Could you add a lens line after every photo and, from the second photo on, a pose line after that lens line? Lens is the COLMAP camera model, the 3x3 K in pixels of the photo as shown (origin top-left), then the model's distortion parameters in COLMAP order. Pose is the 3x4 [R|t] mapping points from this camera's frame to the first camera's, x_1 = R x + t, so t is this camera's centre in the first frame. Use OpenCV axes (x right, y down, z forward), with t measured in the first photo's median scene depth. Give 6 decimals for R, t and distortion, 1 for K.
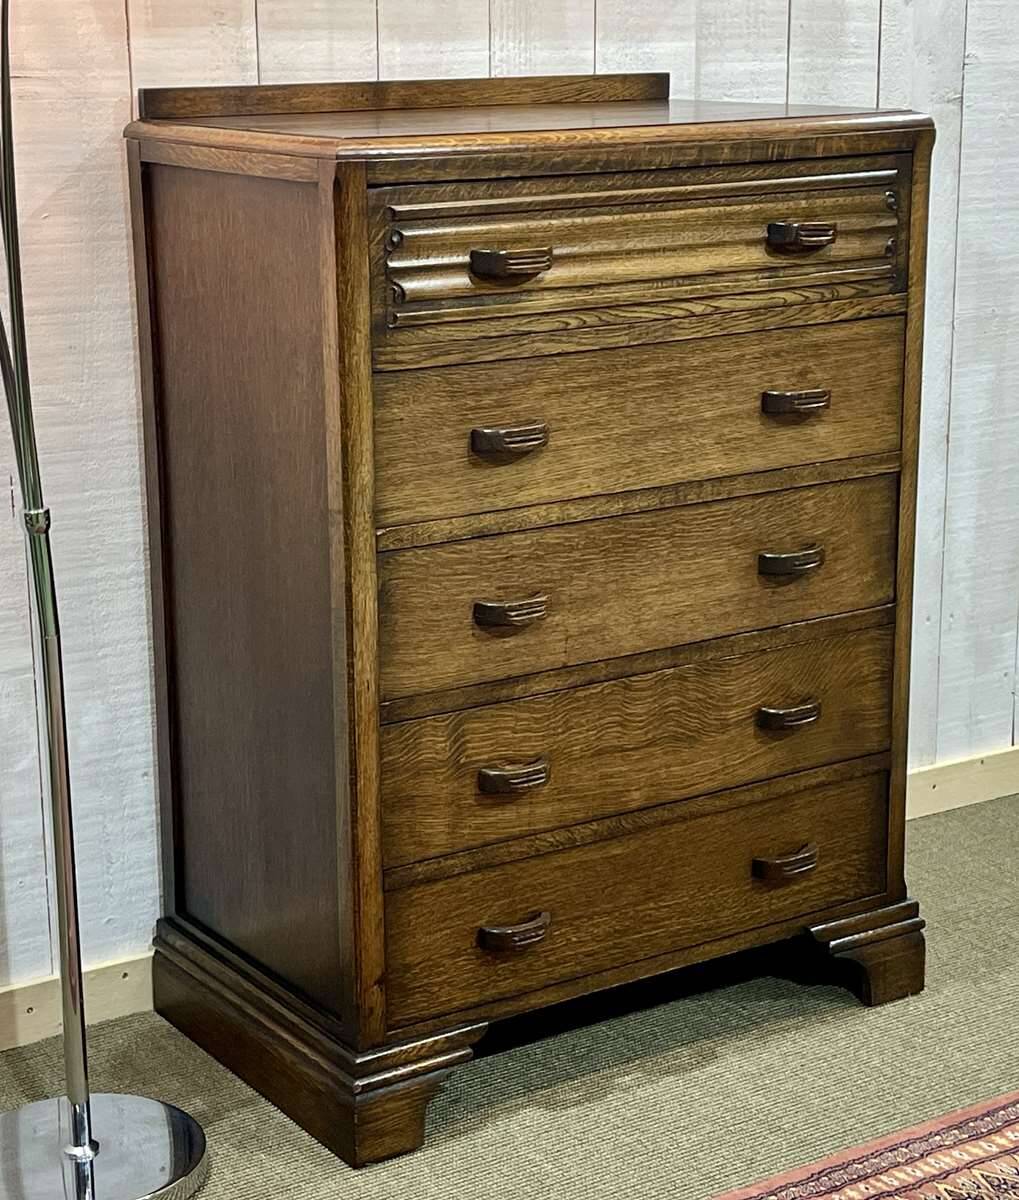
lens RADIAL K [[2345.0, 0, 447.3], [0, 2345.0, 609.6], [0, 0, 1]] dist [0.191980, -0.623087]
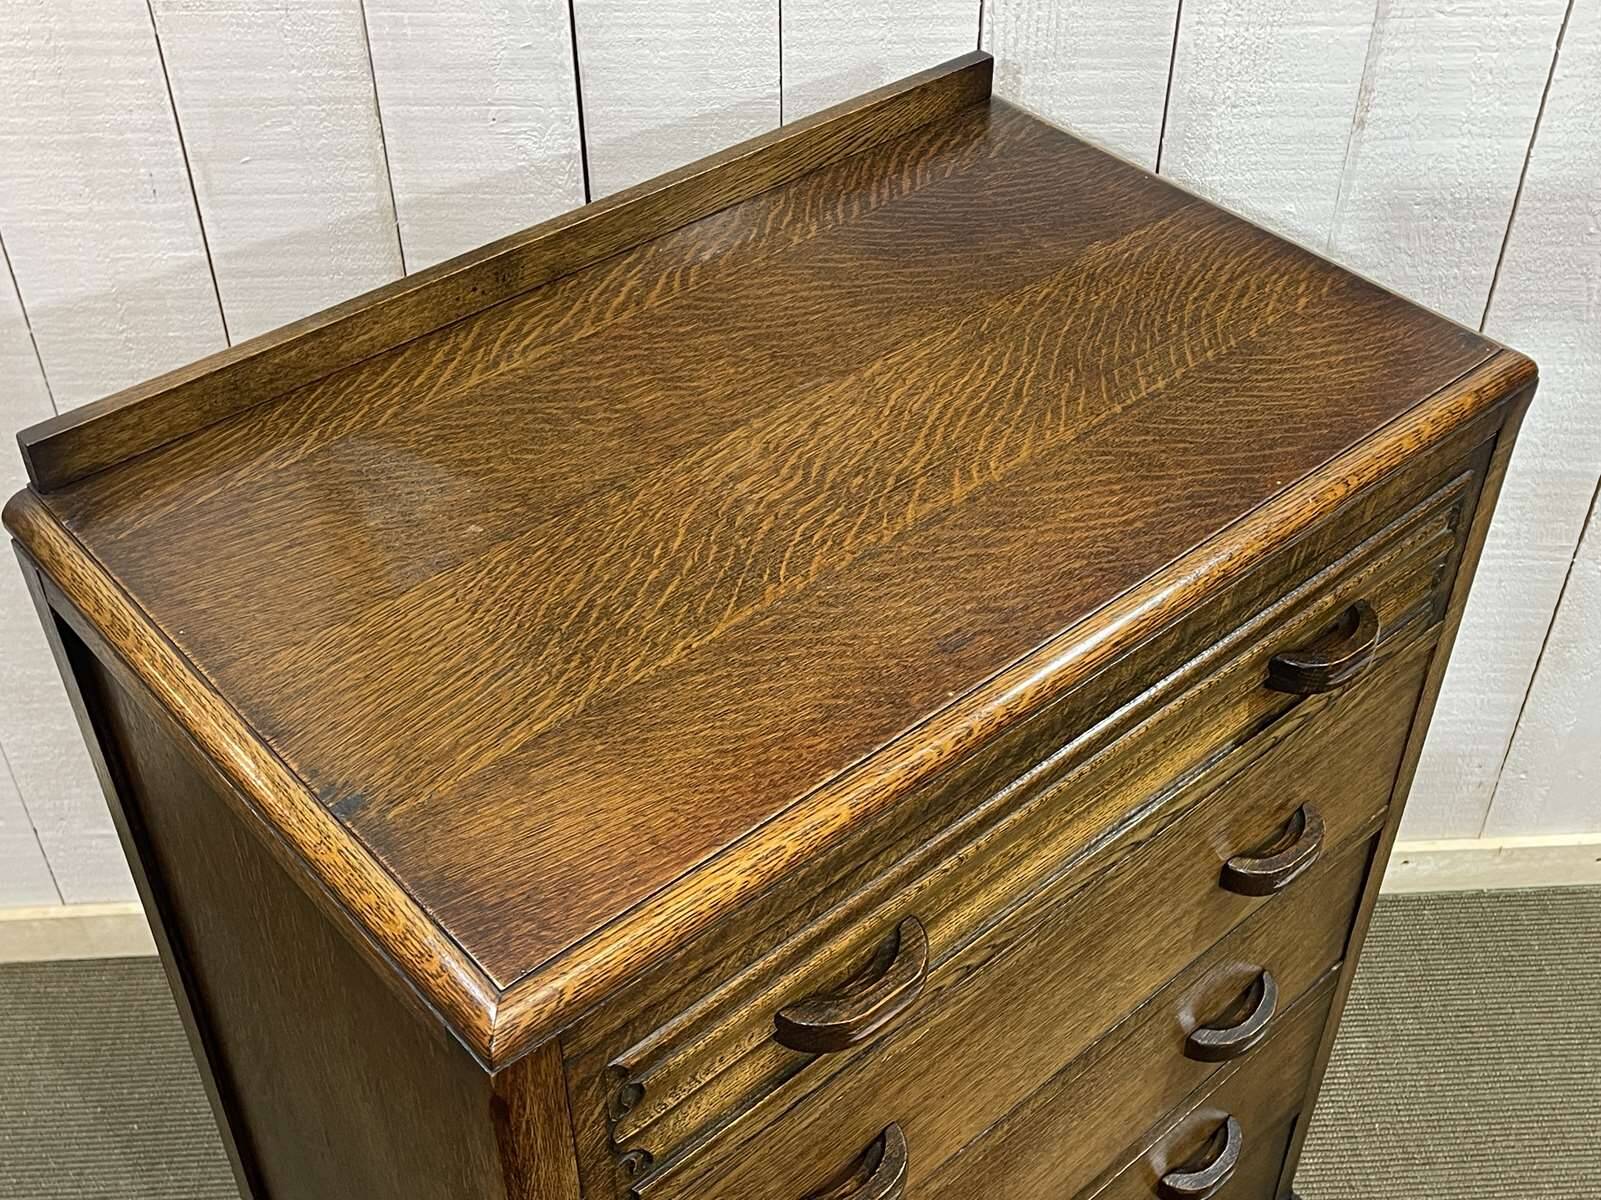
lens RADIAL K [[1897.1, 0, 831.1], [0, 1897.1, 619.1], [0, 0, 1]] dist [0.137207, -0.382255]
pose [[0.987408, -0.085889, 0.132844, -0.022851], [0.017148, 0.892936, 0.449856, -0.383225], [-0.157259, -0.441914, 0.883166, 0.650210]]
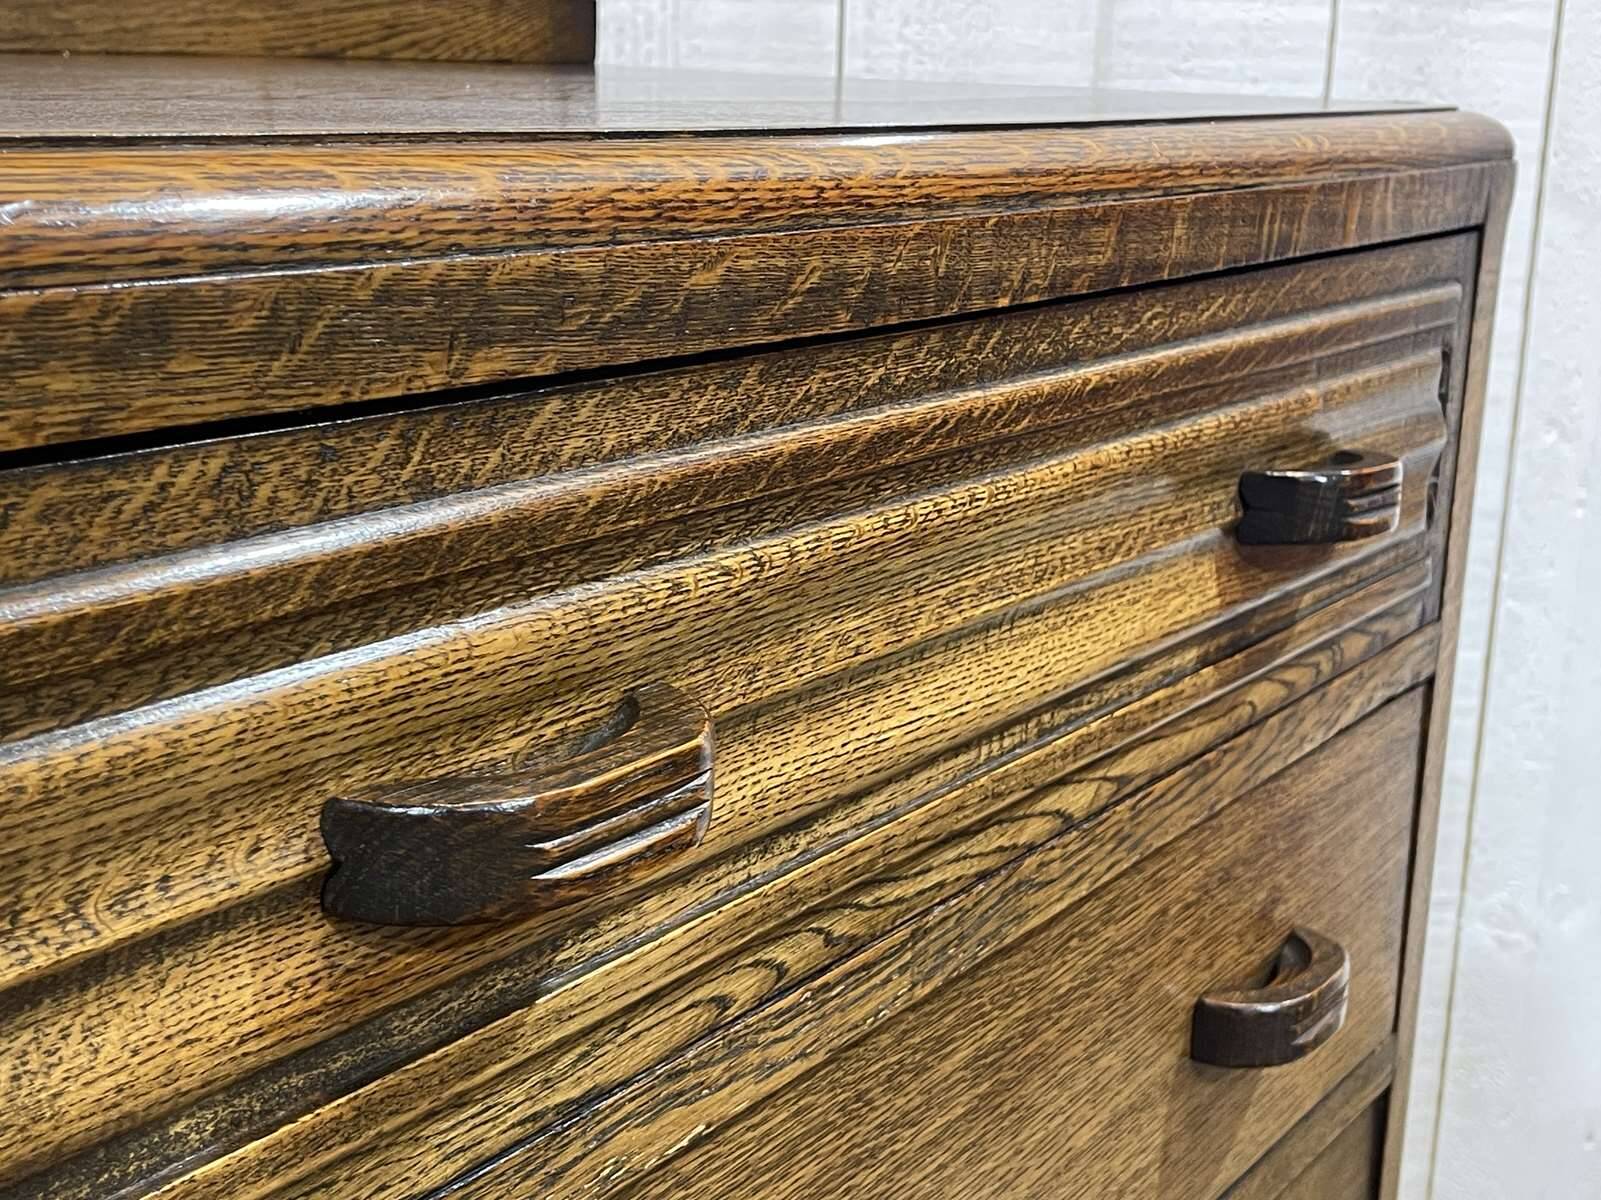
lens RADIAL K [[2158.4, 0, 836.4], [0, 2158.4, 616.5], [0, 0, 1]] dist [0.166008, -0.644602]
pose [[0.923735, -0.058246, 0.378576, -0.014470], [0.053384, 0.998301, 0.023337, -0.159493], [-0.379293, -0.001348, 0.925276, 0.793098]]
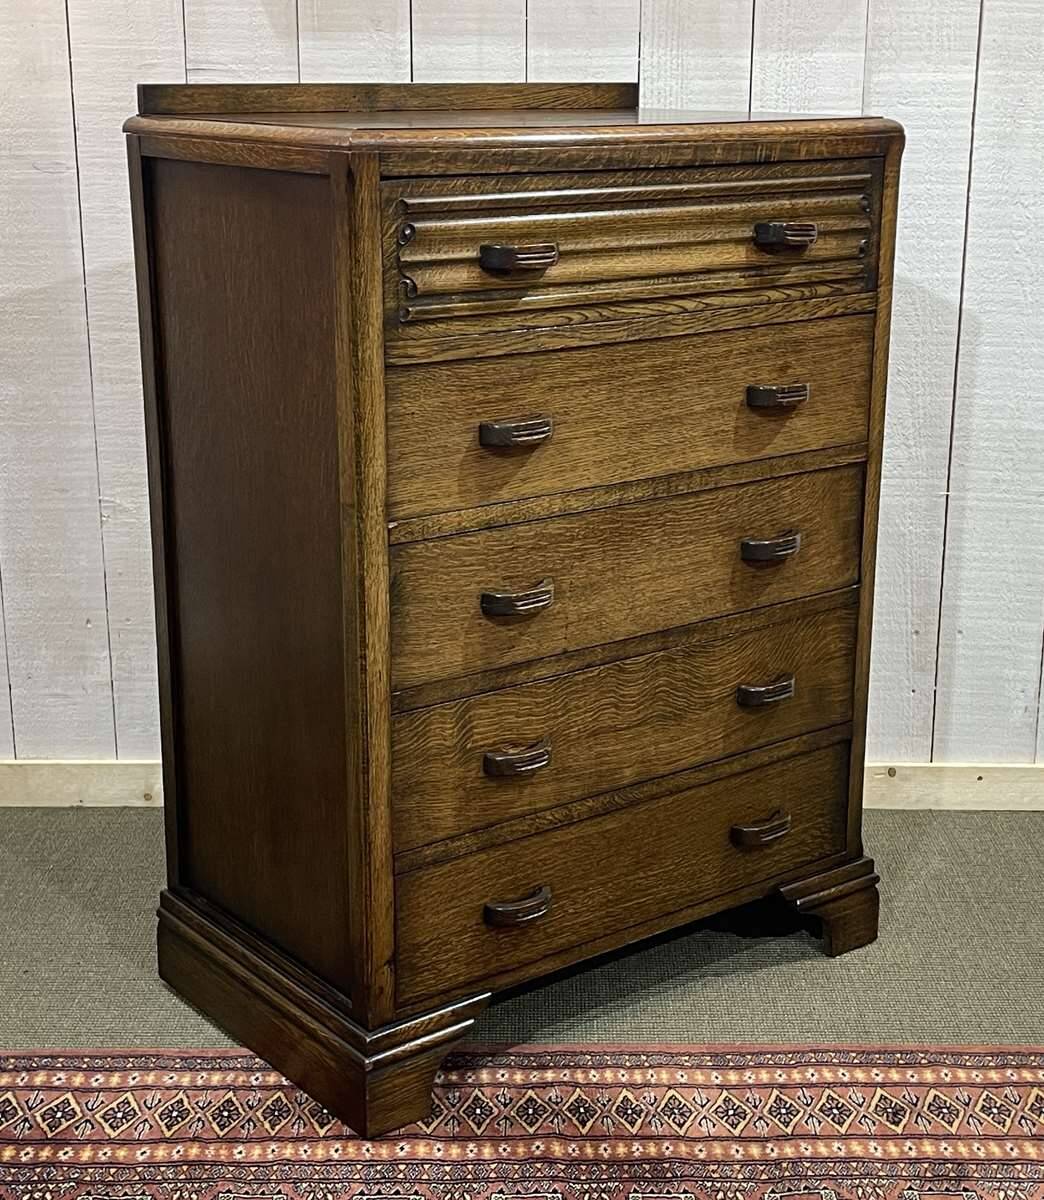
lens RADIAL K [[1891.9, 0, 515.5], [0, 1891.9, 612.1], [0, 0, 1]] dist [0.212363, -0.873782]
pose [[0.996462, -0.008186, 0.083648, -0.042163], [0.005733, 0.999548, 0.029525, -0.018559], [-0.083852, -0.028941, 0.996058, 0.173154]]
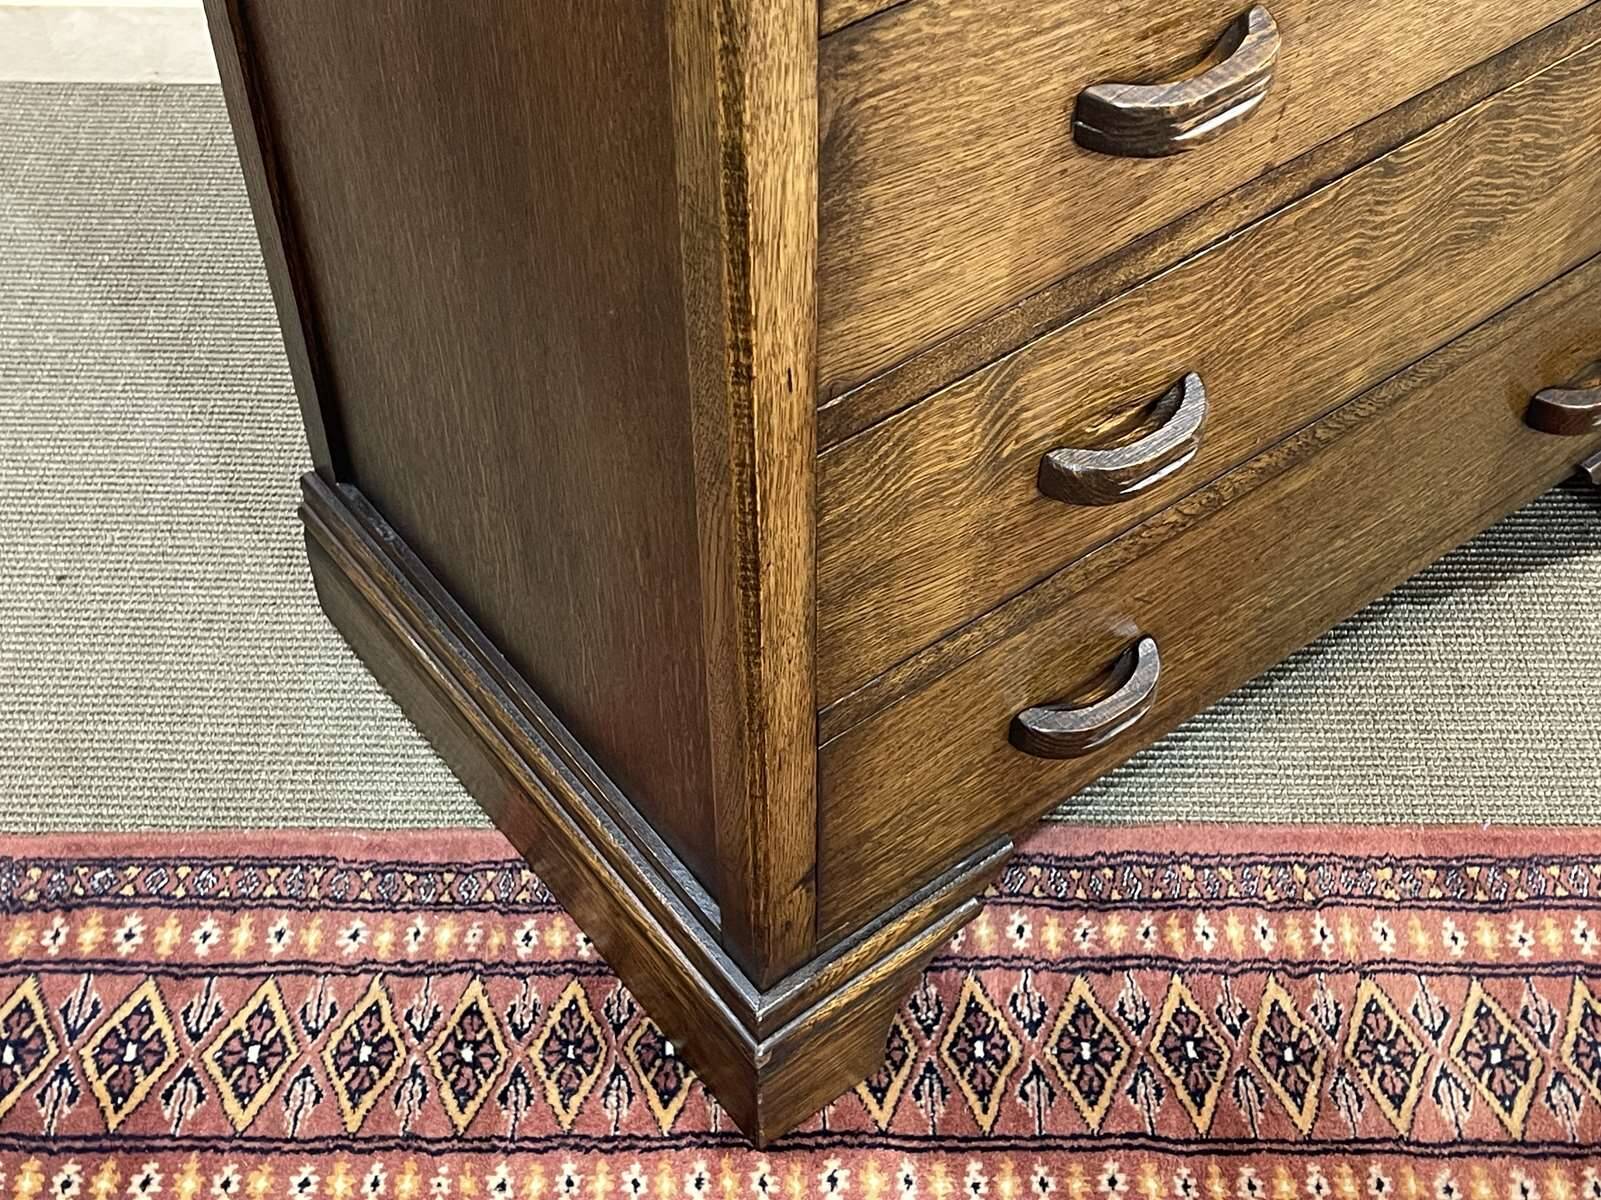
lens RADIAL K [[2150.0, 0, 805.8], [0, 2150.0, 609.7], [0, 0, 1]] dist [0.168989, -0.633212]
pose [[0.997415, -0.045739, 0.055420, -0.049247], [0.007206, 0.831028, 0.556184, -0.116982], [-0.071495, -0.554347, 0.829209, 0.683727]]
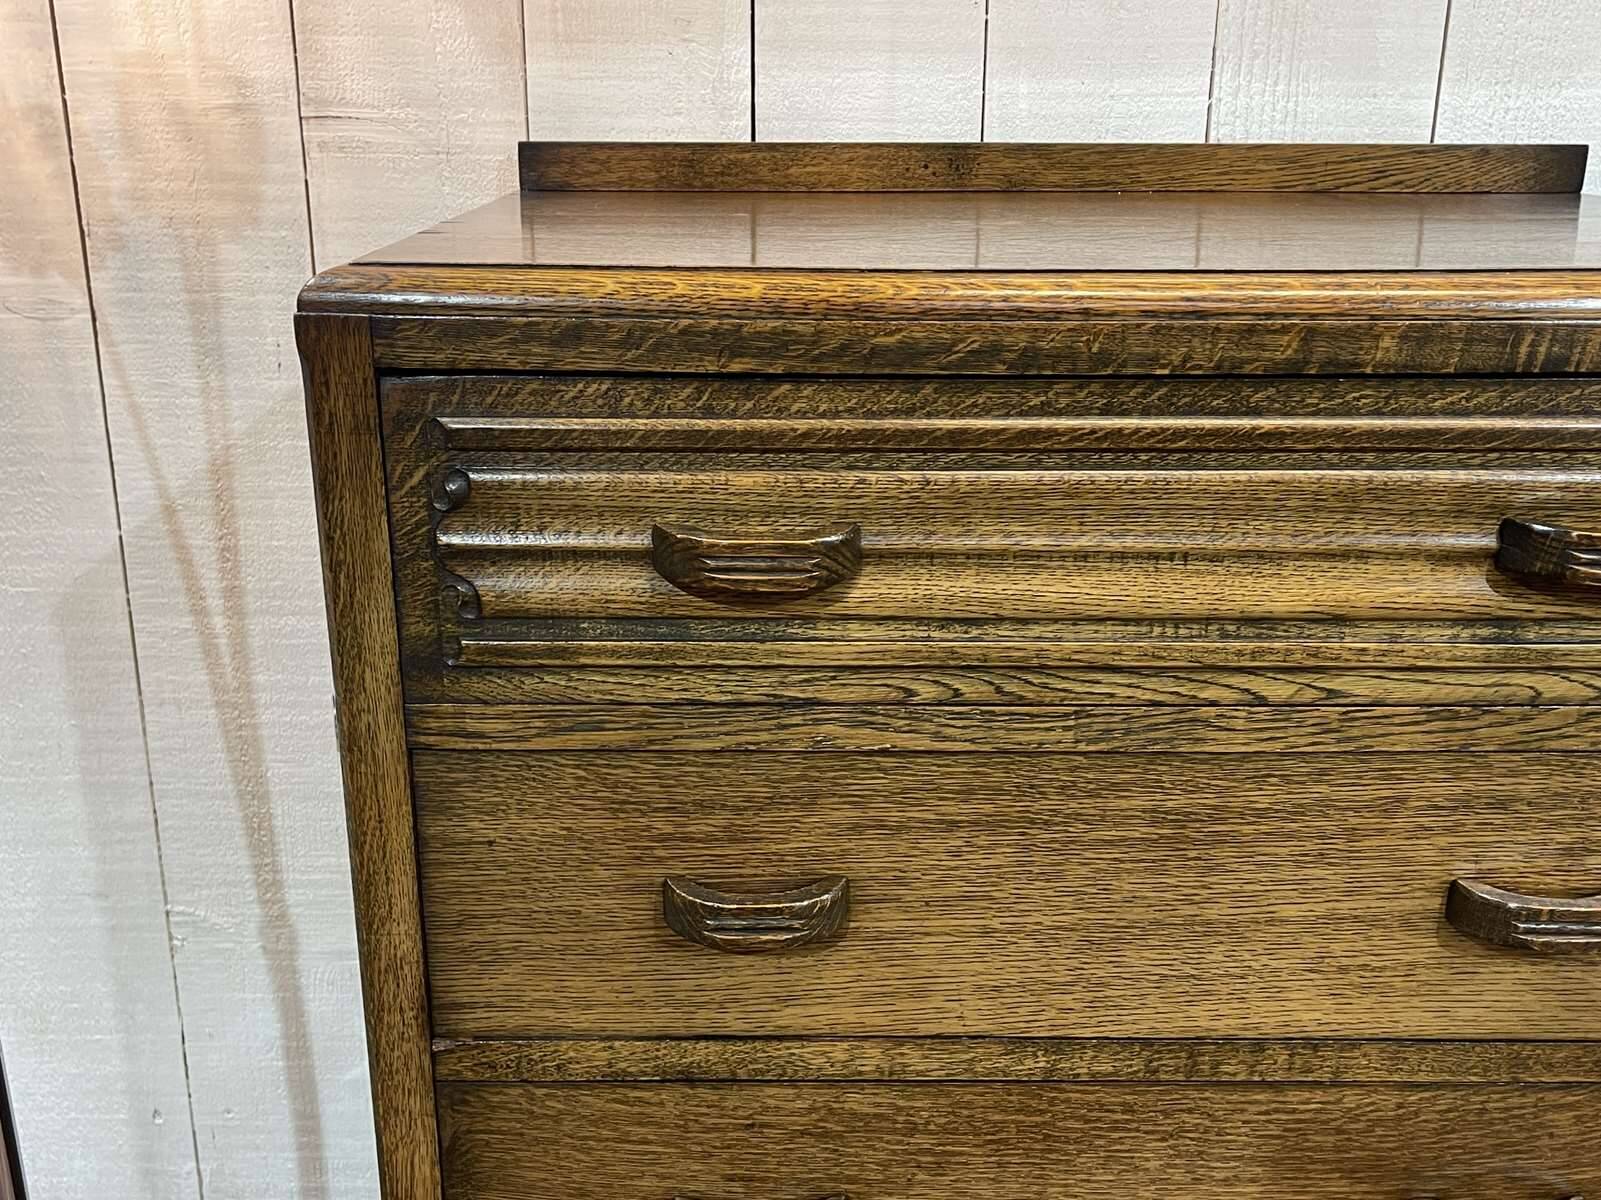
lens RADIAL K [[1627.3, 0, 800.5], [0, 1627.3, 600.0], [0, 0, 1]] dist [0.107205, -0.262245]
pose [[0.841705, 0.179237, -0.509320, 0.187916], [-0.147372, 0.983741, 0.102645, -0.165795], [0.519436, -0.011337, 0.854434, 0.706883]]
